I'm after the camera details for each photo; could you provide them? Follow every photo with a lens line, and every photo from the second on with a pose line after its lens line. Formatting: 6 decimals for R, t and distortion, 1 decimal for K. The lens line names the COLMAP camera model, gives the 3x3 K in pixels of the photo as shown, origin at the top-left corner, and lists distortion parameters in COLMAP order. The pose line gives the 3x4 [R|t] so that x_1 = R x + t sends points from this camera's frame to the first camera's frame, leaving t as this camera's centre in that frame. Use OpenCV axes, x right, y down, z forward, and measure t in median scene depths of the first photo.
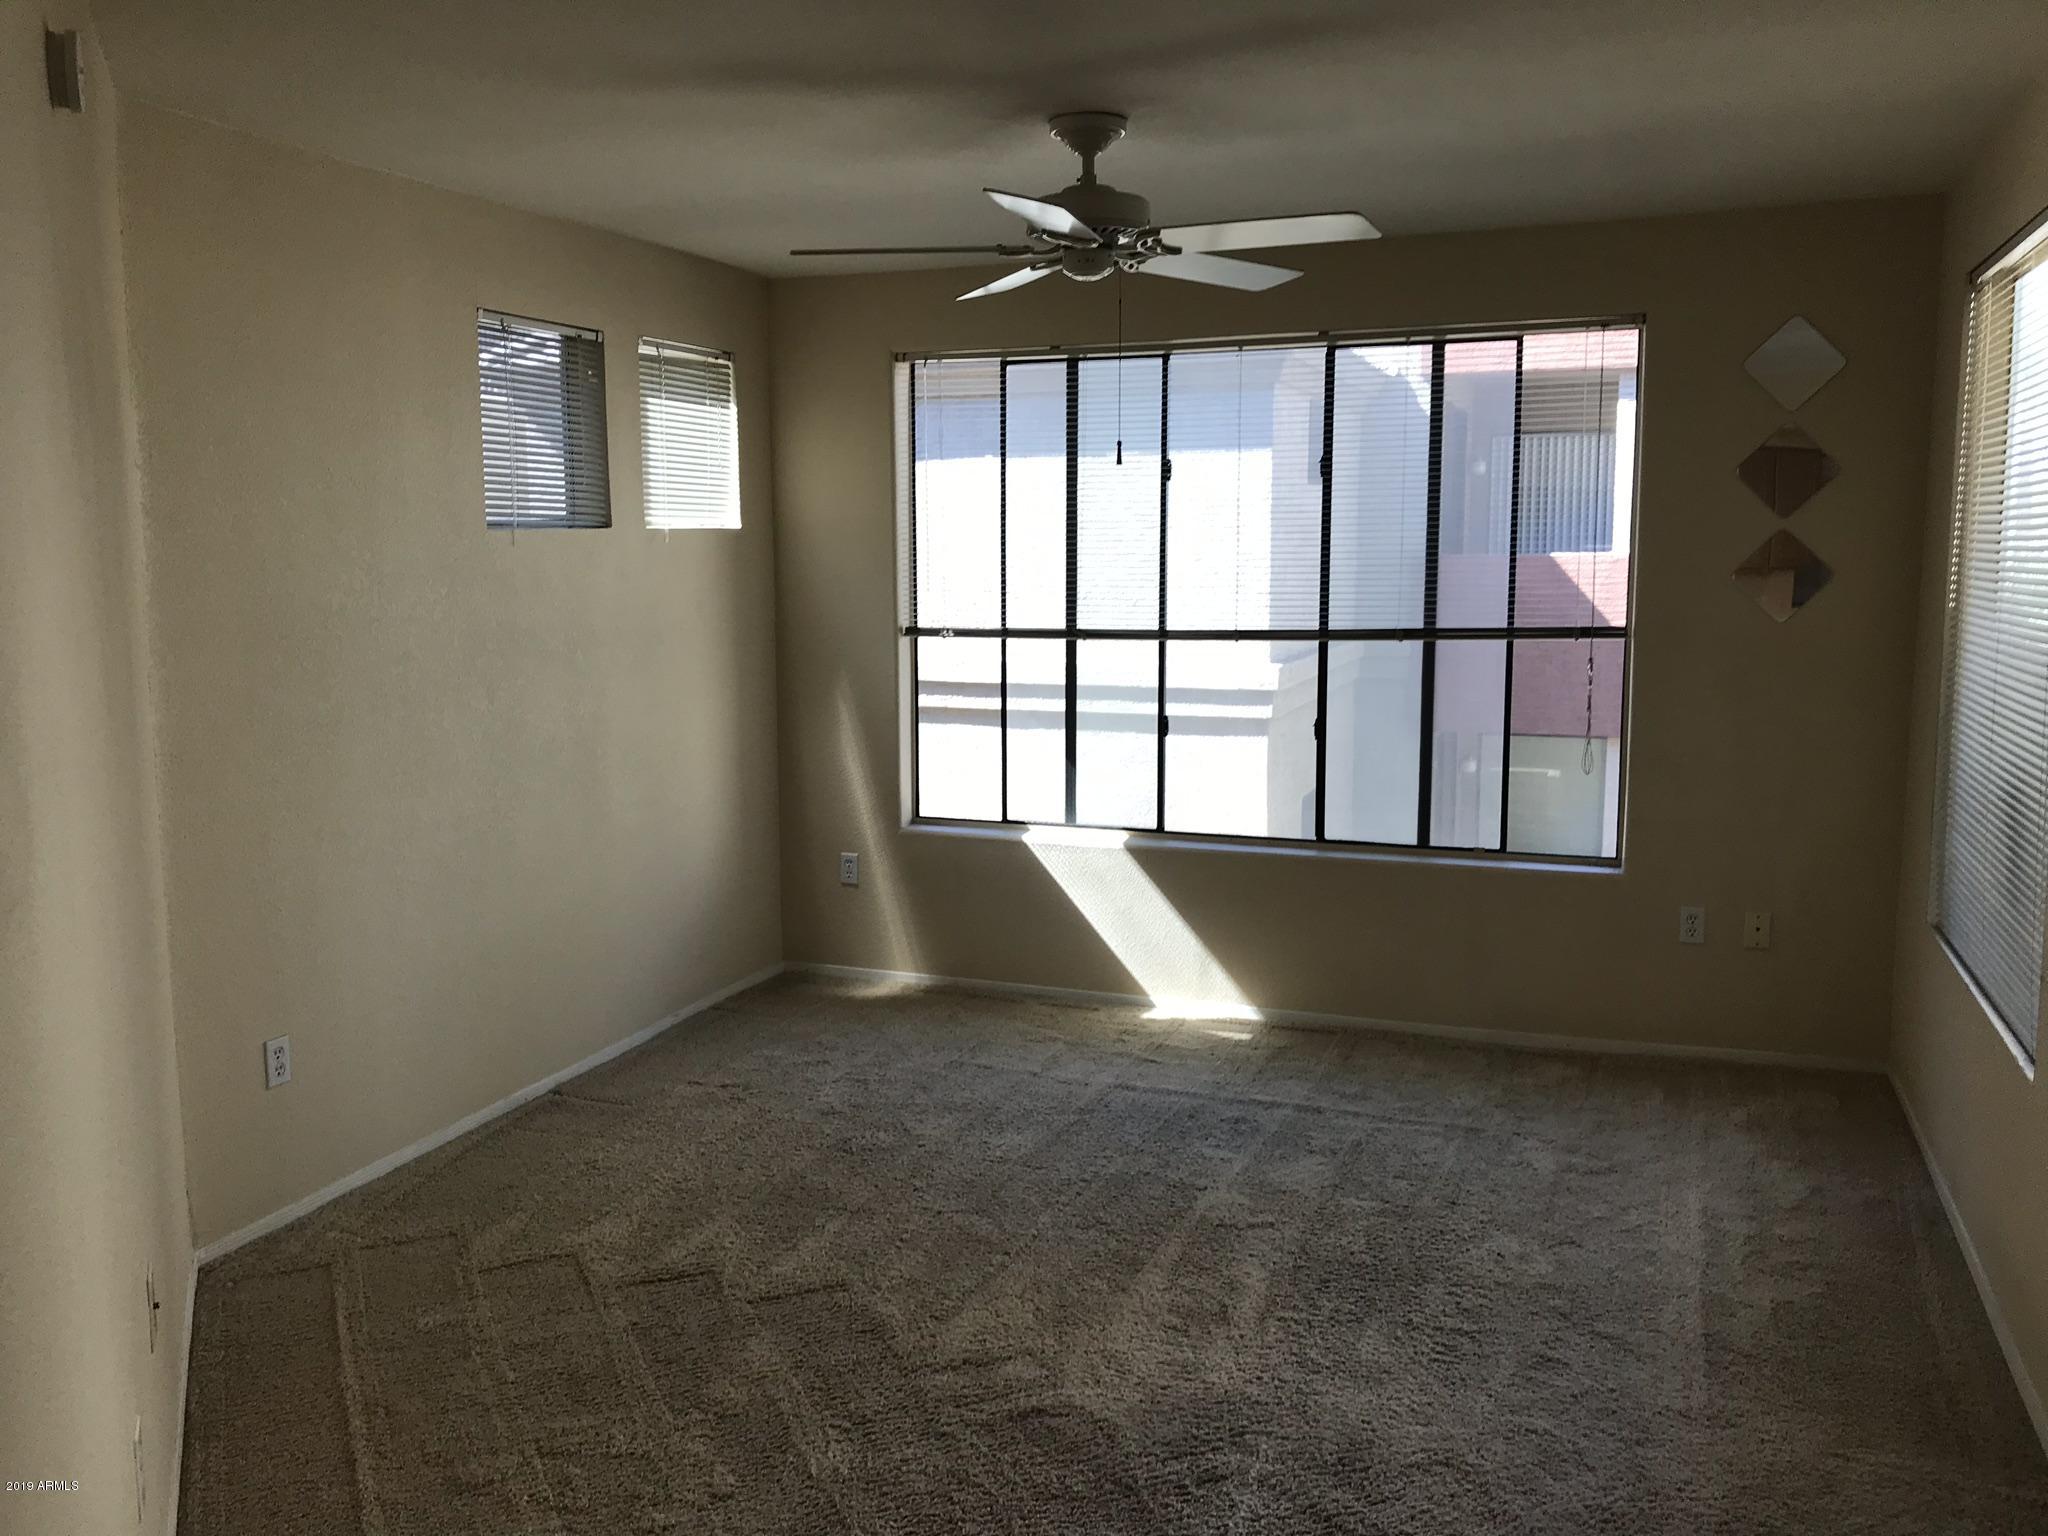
lens RADIAL K [[1699.1, 0, 1004.6], [0, 1699.1, 750.6], [0, 0, 1]] dist [0.018654, 0.013072]
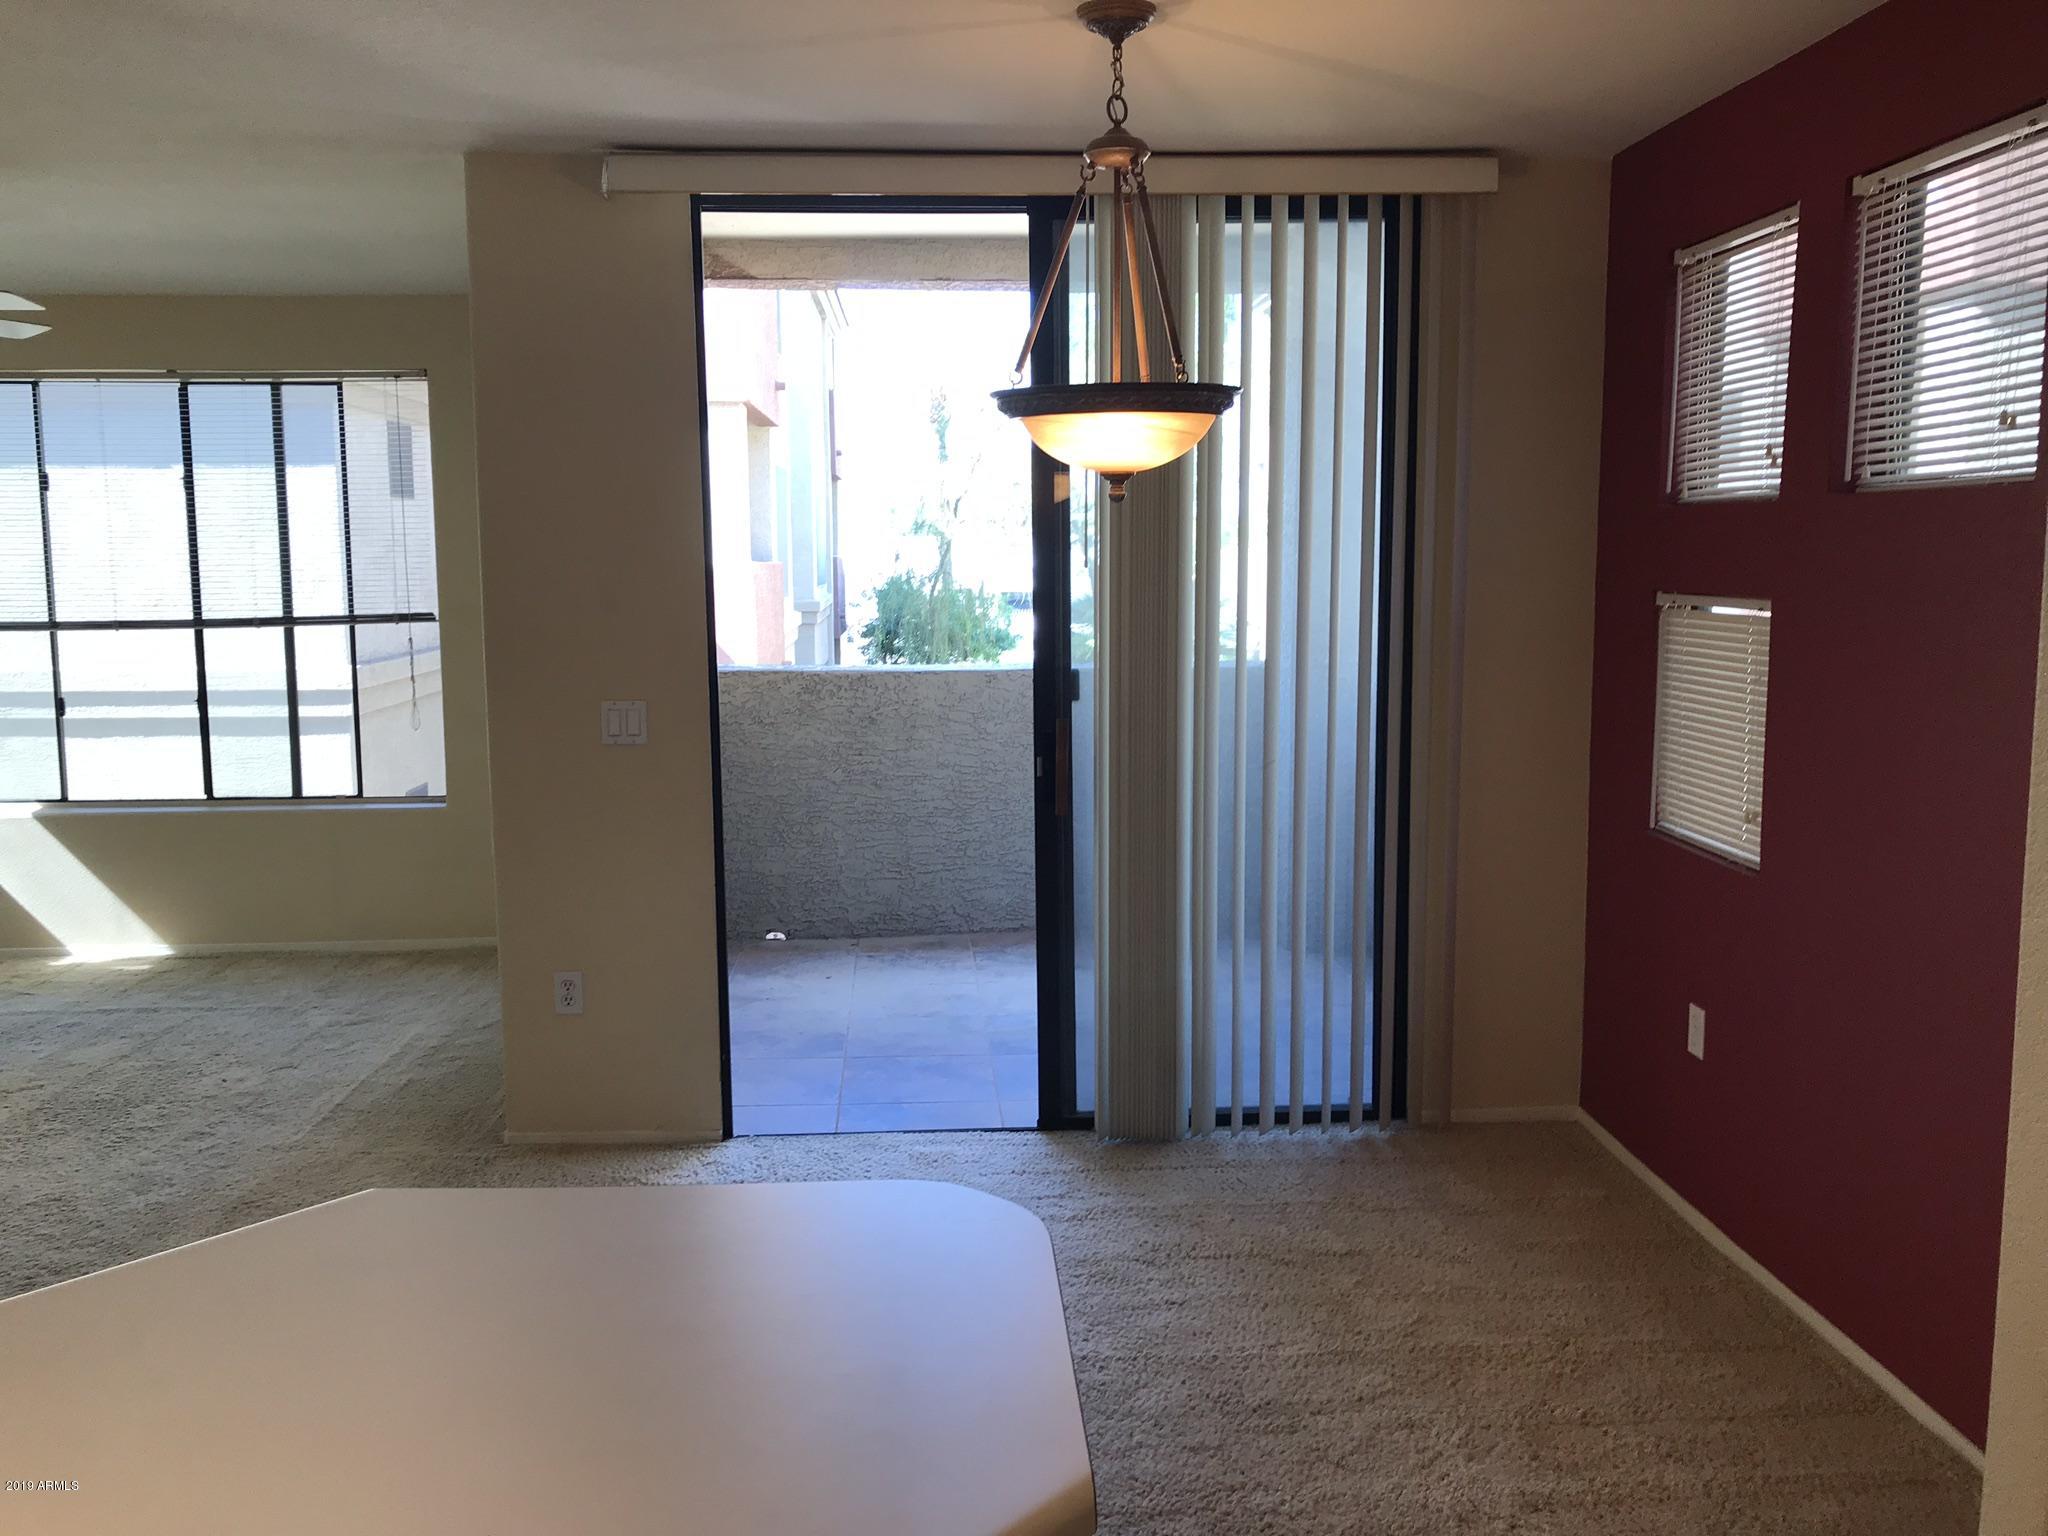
lens RADIAL K [[1699.1, 0, 1004.6], [0, 1699.1, 750.6], [0, 0, 1]] dist [0.018654, 0.013072]
pose [[0.917460, -0.045847, 0.395177, 0.238081], [0.050134, 0.998742, -0.000523, 0.050890], [-0.394656, 0.020292, 0.918605, -0.327881]]
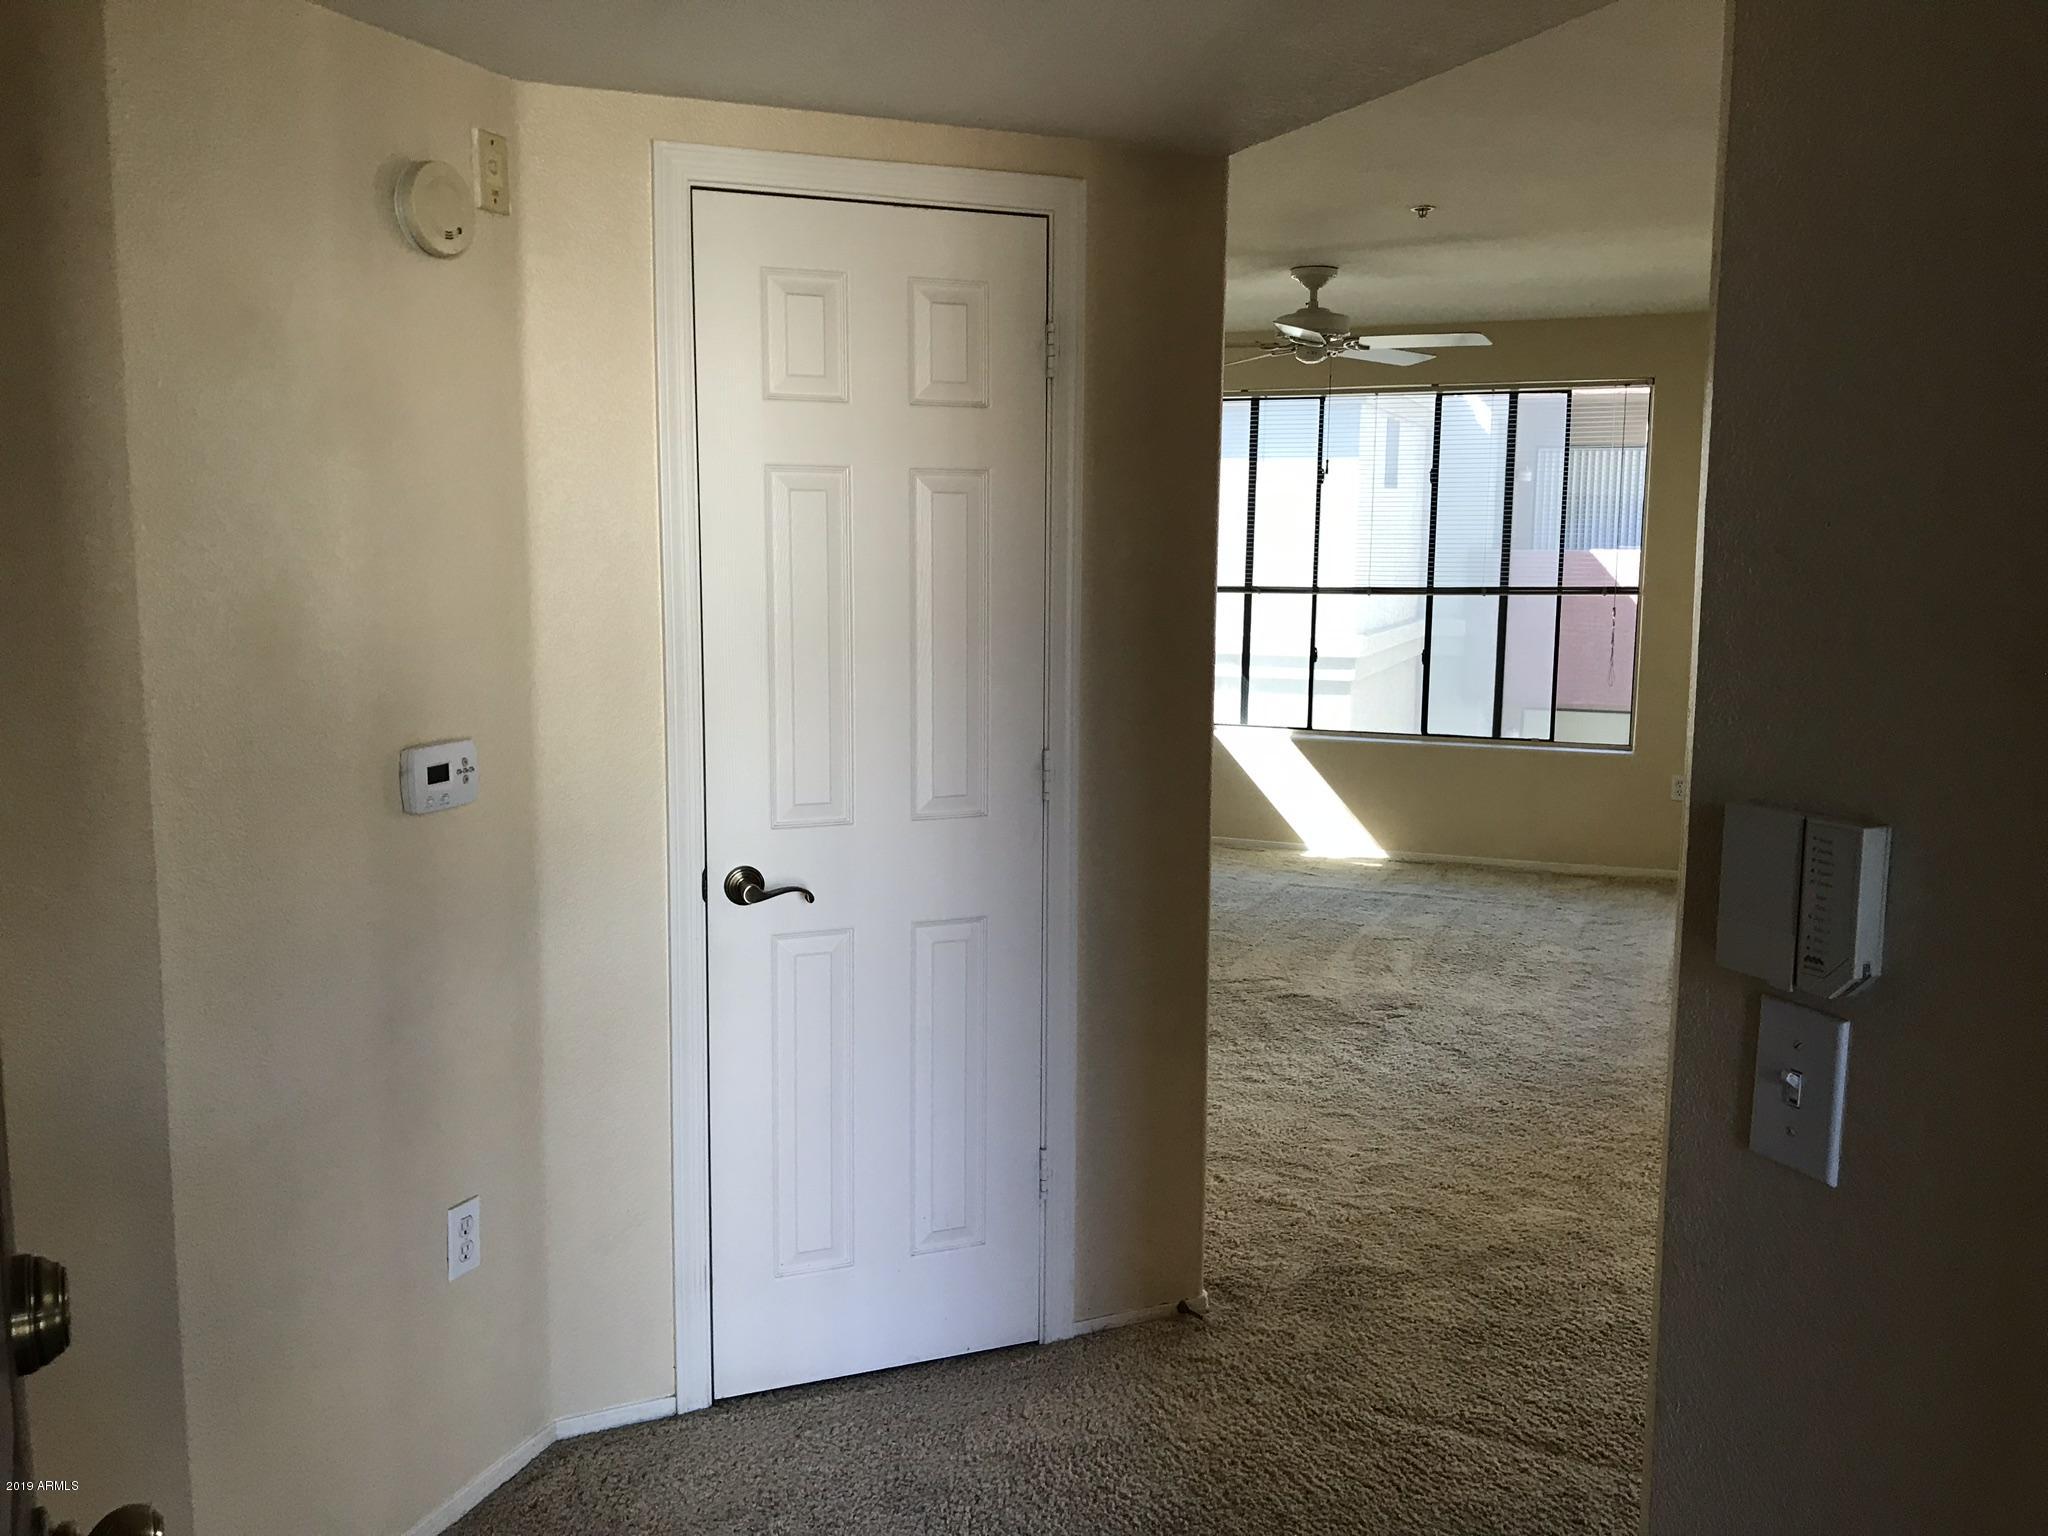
lens RADIAL K [[1700.0, 0, 1004.1], [0, 1700.0, 747.1], [0, 0, 1]] dist [0.062307, -0.078345]
pose [[0.999703, 0.017046, -0.017446, -0.153599], [-0.017098, 0.999850, -0.002862, 0.078127], [0.017394, 0.003160, 0.999844, -0.482466]]
